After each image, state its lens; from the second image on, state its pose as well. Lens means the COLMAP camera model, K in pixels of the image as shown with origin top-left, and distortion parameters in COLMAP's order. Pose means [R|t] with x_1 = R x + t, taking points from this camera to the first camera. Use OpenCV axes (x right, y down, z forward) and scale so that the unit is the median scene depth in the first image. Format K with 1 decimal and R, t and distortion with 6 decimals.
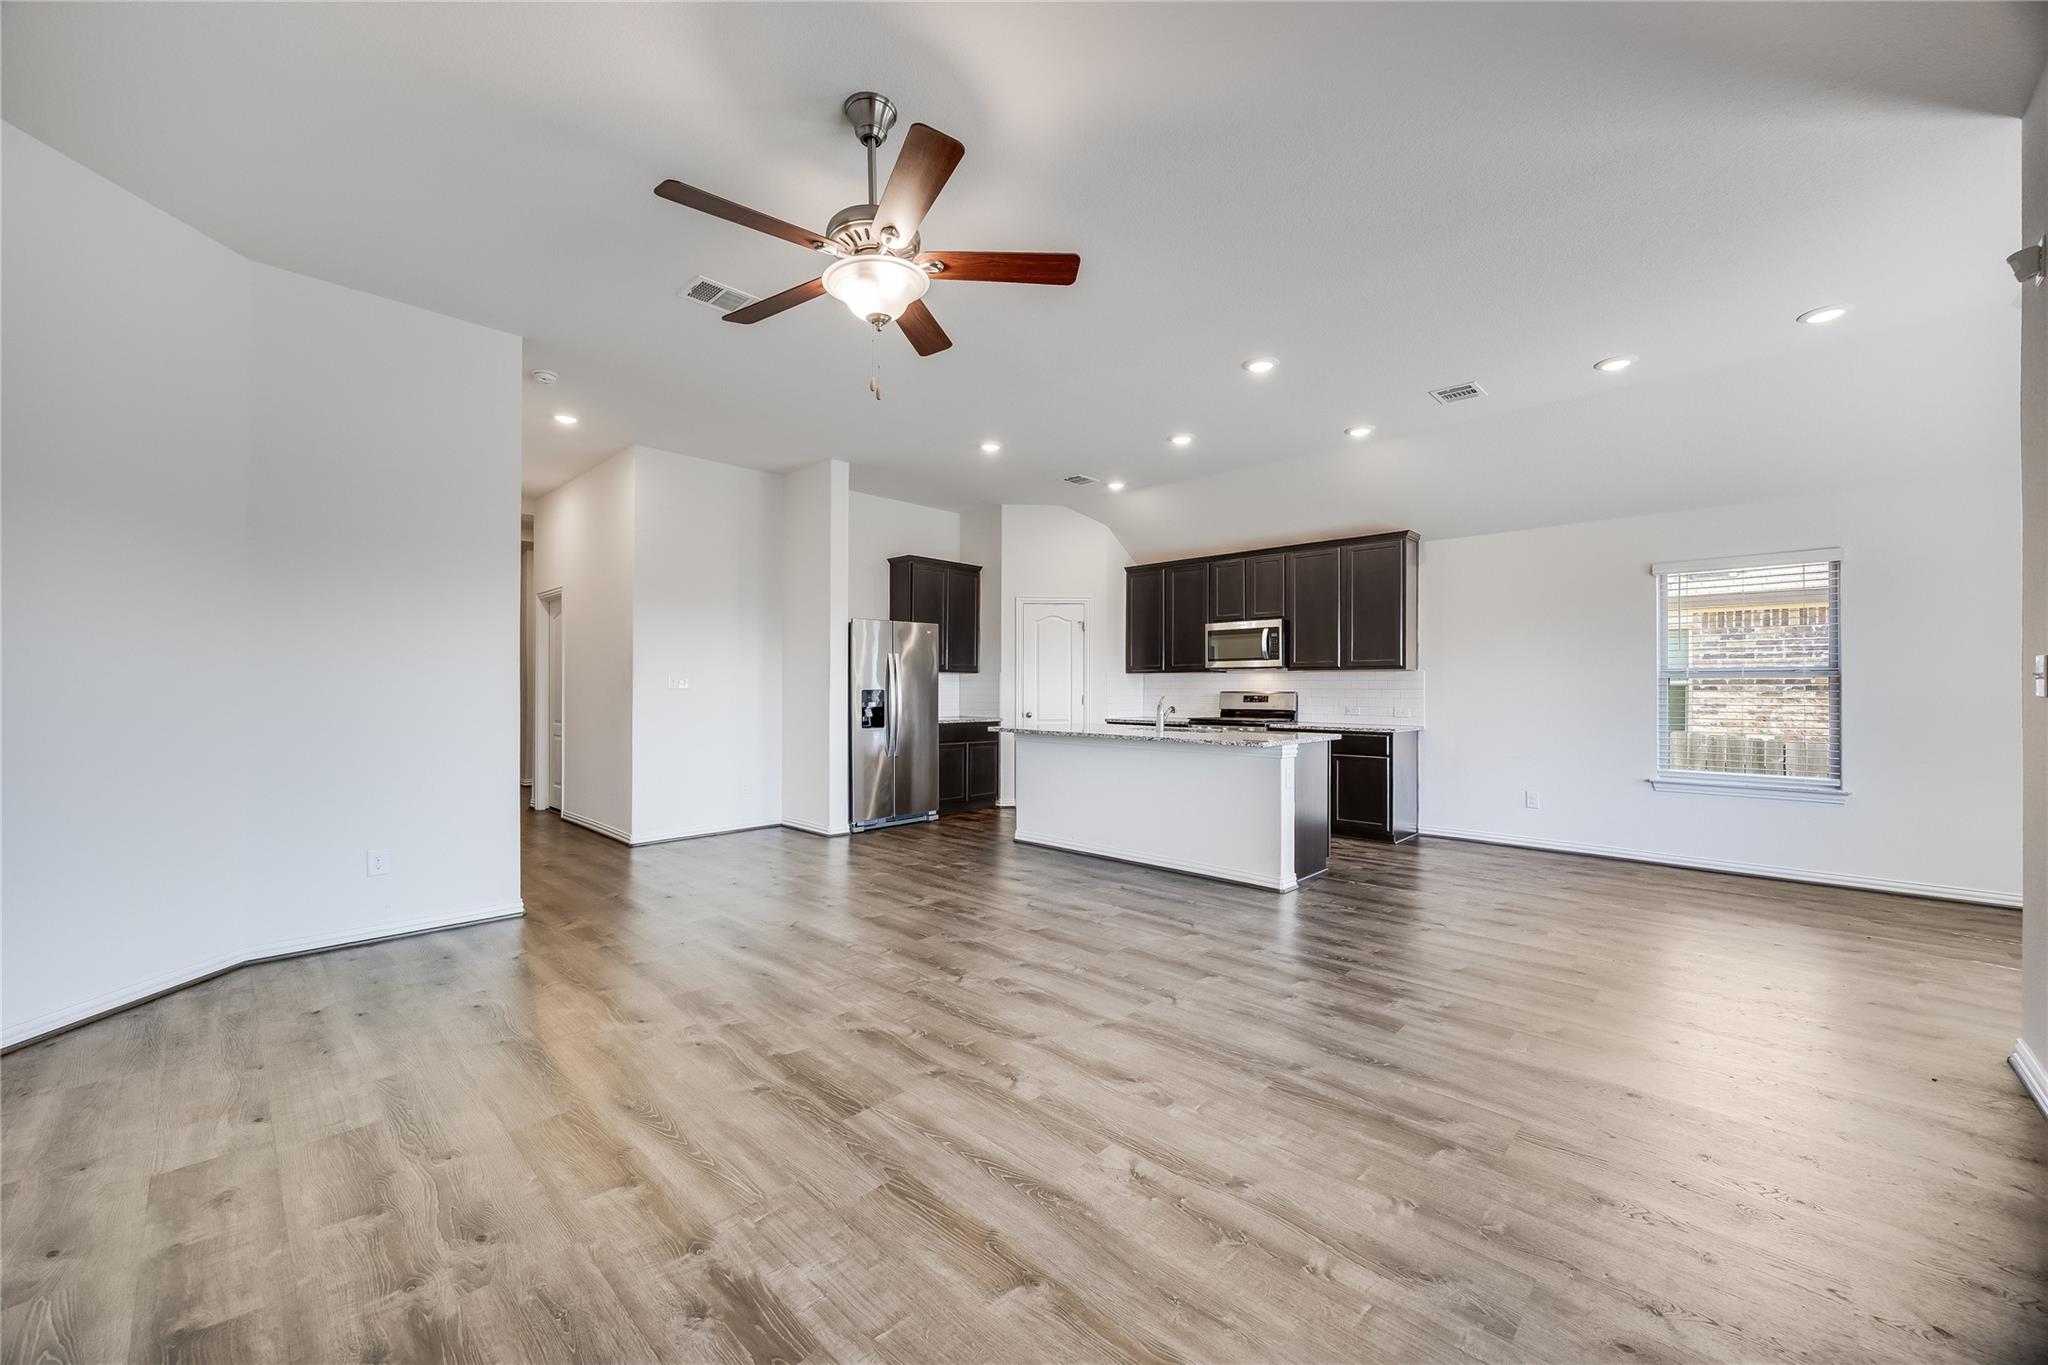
lens RADIAL K [[780.6, 0, 1017.1], [0, 780.6, 689.3], [0, 0, 1]] dist [-0.001878, -0.000168]
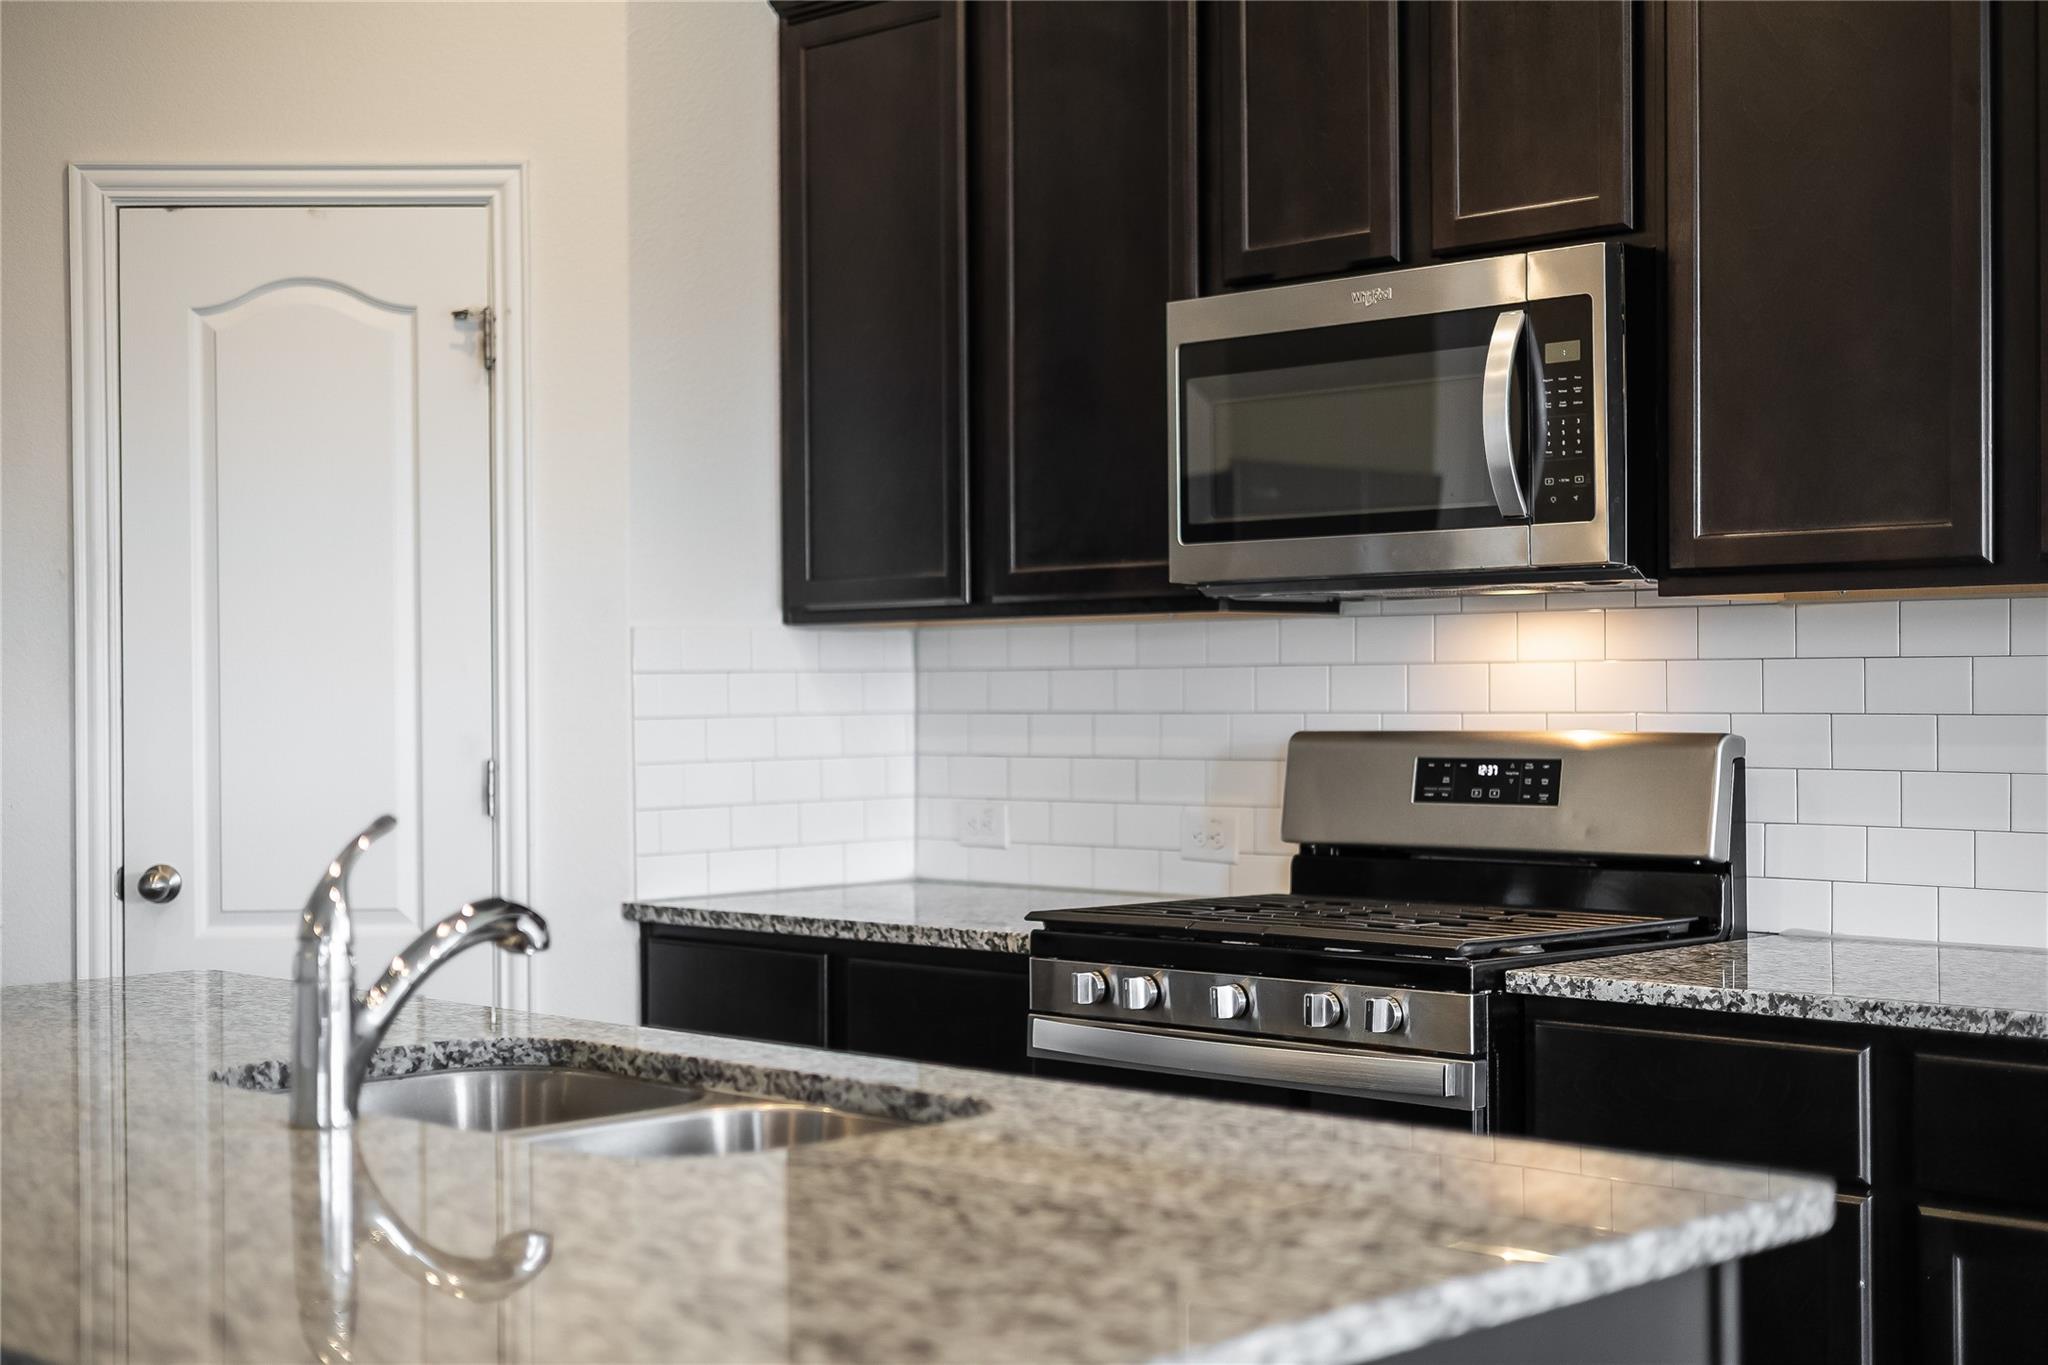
lens RADIAL K [[2844.7, 0, 1024.0], [0, 2844.7, 682.5], [0, 0, 1]] dist [0.024662, 0.044487]
pose [[0.999833, -0.010675, -0.014844, 0.235566], [0.010682, 0.999943, 0.000367, -0.008990], [0.014840, -0.000526, 0.999890, 0.463246]]
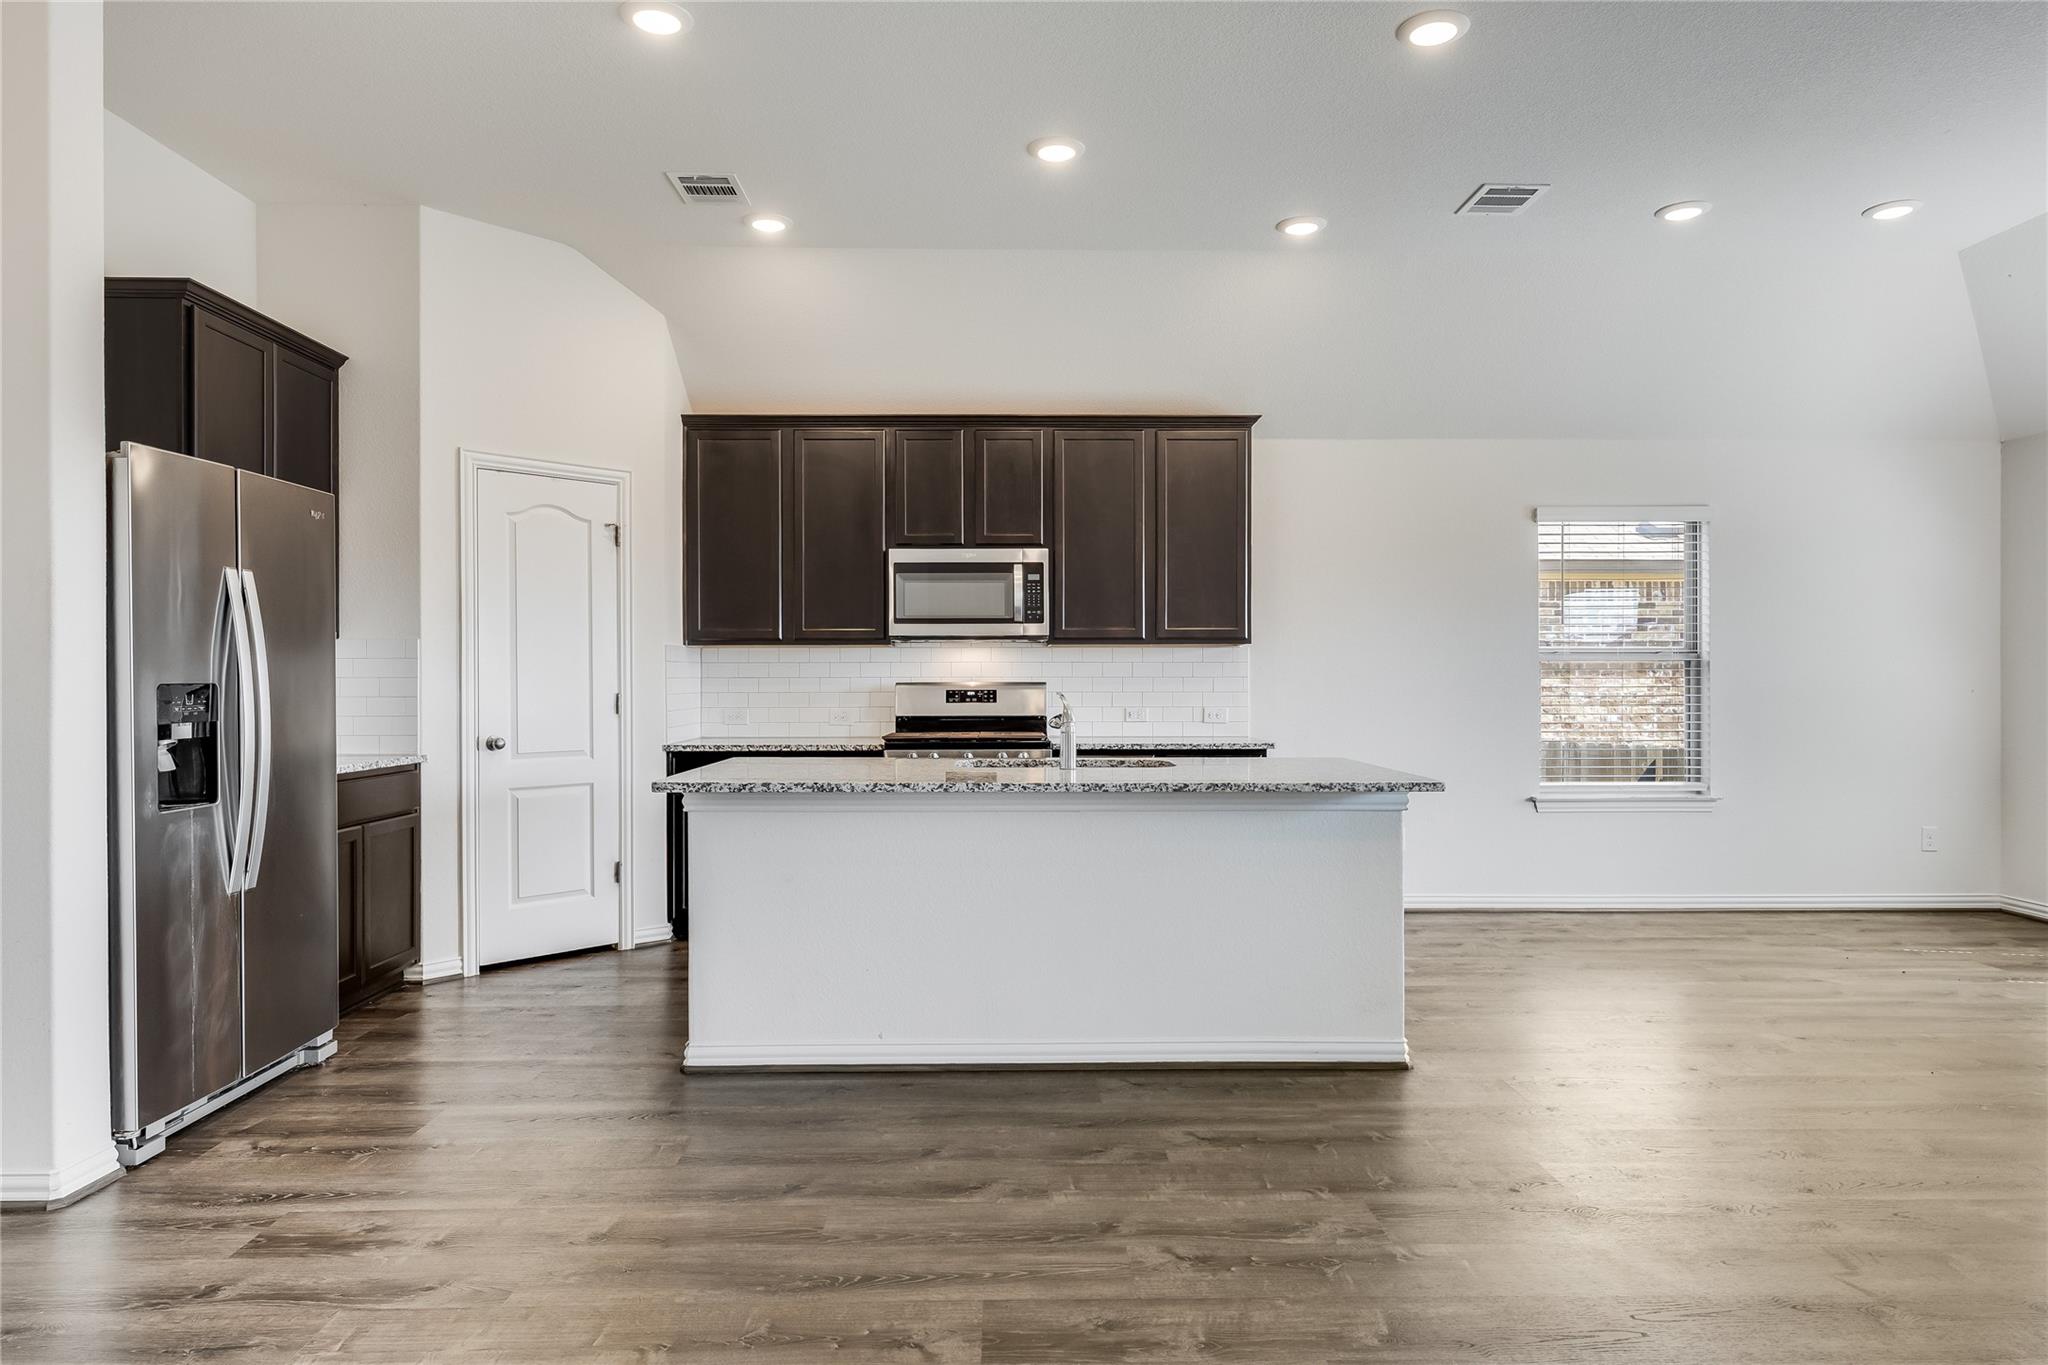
lens RADIAL K [[1246.1, 0, 1024.0], [0, 1246.1, 682.5], [0, 0, 1]] dist [0.004841, 0.001274]
pose [[0.702905, -0.004336, 0.711270, -0.286882], [0.004558, 0.999988, 0.001591, 0.001590], [-0.711269, 0.002123, 0.702917, 0.400239]]
